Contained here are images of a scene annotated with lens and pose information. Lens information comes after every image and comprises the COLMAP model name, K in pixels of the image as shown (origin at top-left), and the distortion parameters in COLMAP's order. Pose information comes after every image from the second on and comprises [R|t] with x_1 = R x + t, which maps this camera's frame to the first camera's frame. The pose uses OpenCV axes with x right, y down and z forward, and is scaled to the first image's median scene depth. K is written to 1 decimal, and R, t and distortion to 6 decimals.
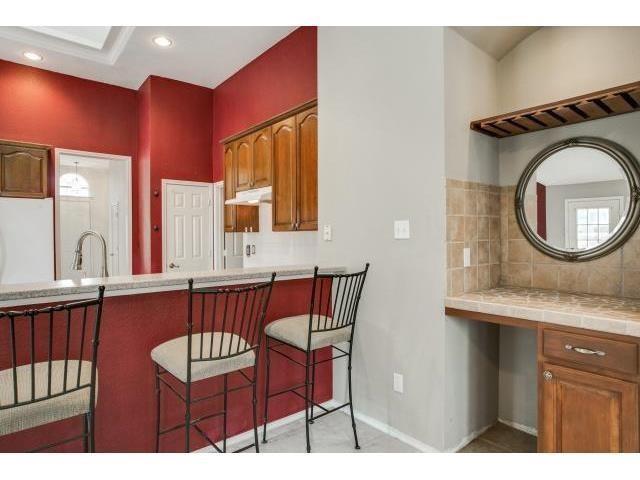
lens RADIAL K [[346.6, 0, 320.0], [0, 346.6, 240.0], [0, 0, 1]] dist [-0.002366, -0.000149]
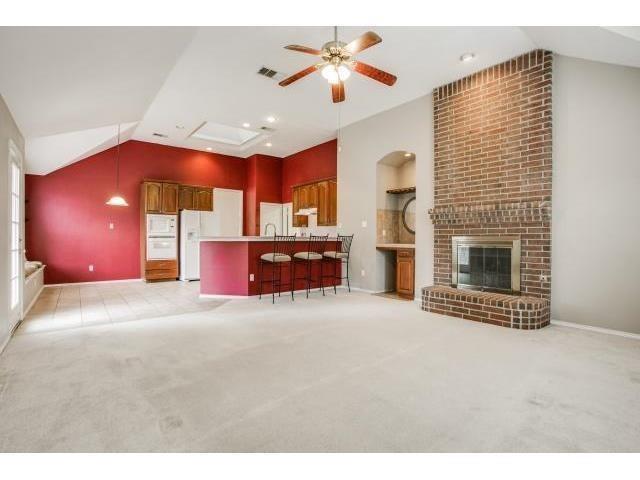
lens RADIAL K [[346.6, 0, 320.0], [0, 346.6, 240.0], [0, 0, 1]] dist [-0.002366, -0.000149]
pose [[0.999925, 0.011244, -0.004841, -0.111100], [-0.011347, 0.999698, -0.021776, 0.139206], [0.004595, 0.021830, 0.999751, -1.593593]]
